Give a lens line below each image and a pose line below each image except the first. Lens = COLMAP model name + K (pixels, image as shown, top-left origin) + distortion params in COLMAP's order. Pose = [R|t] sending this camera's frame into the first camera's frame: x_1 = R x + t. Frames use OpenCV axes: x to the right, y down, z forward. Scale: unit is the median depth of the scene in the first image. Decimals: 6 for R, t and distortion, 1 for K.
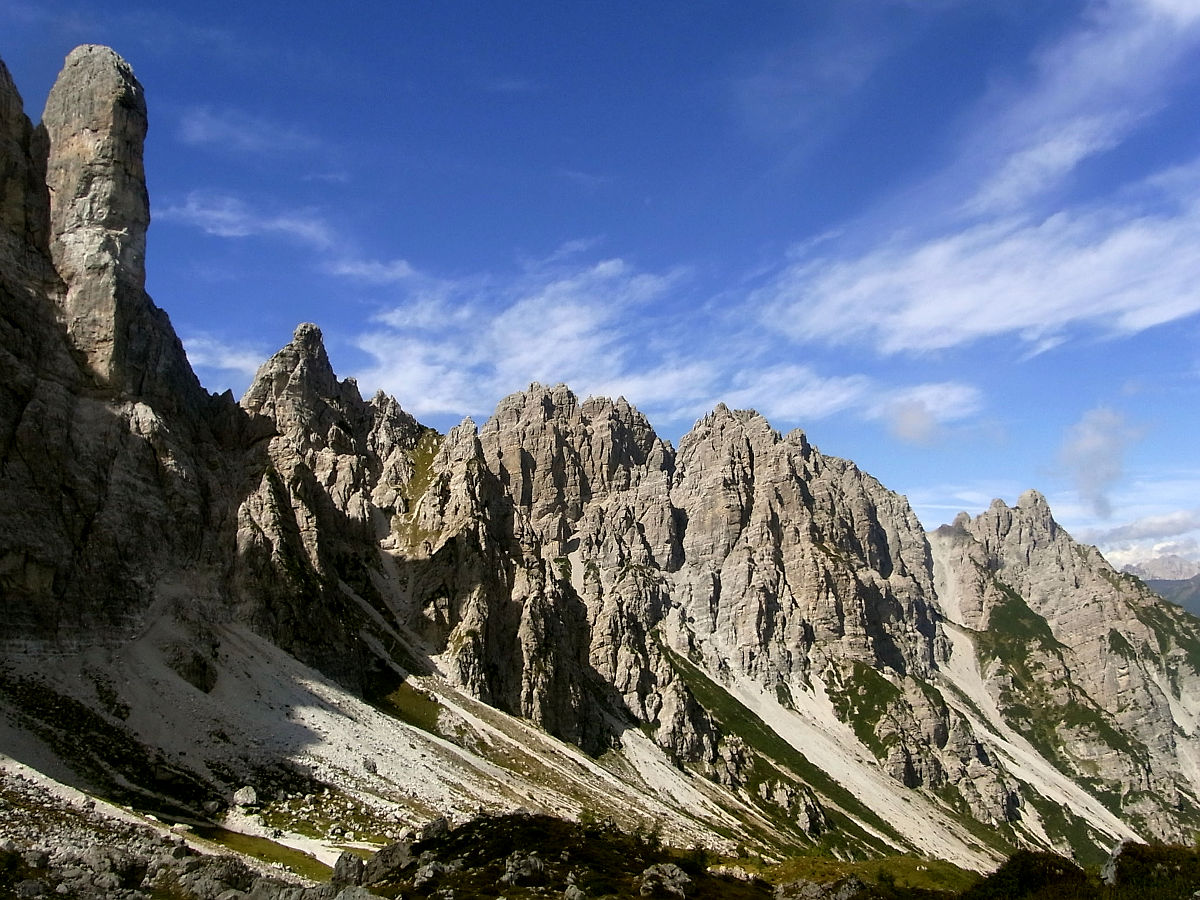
lens RADIAL K [[977.6, 0, 491.2], [0, 977.6, 531.1], [0, 0, 1]] dist [-0.014231, -0.000431]
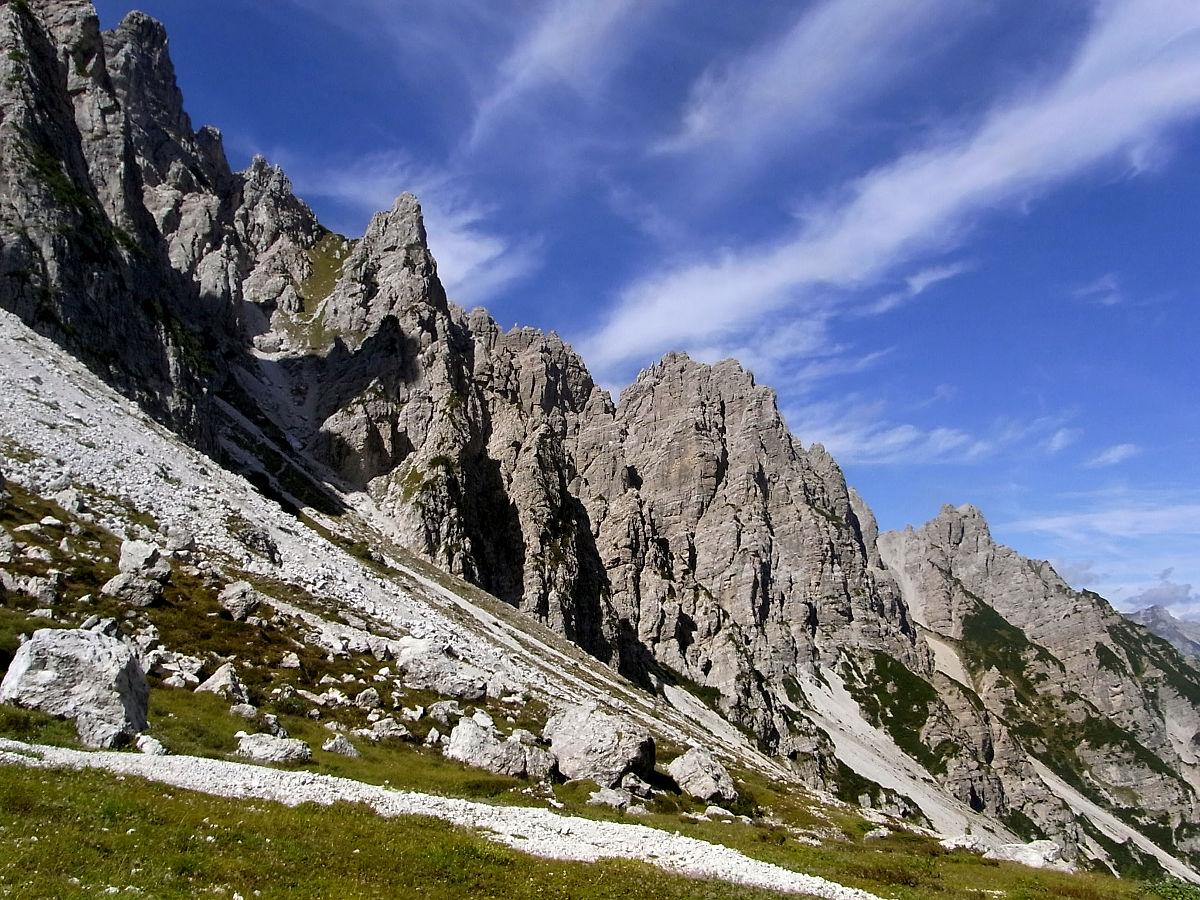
lens RADIAL K [[1044.3, 0, 495.4], [0, 1044.3, 524.5], [0, 0, 1]] dist [-0.039501, -0.004738]
pose [[0.989640, 0.043444, 0.136838, -0.032372], [-0.038181, 0.998435, -0.040857, 0.078826], [-0.138399, 0.035209, 0.989751, 0.238772]]
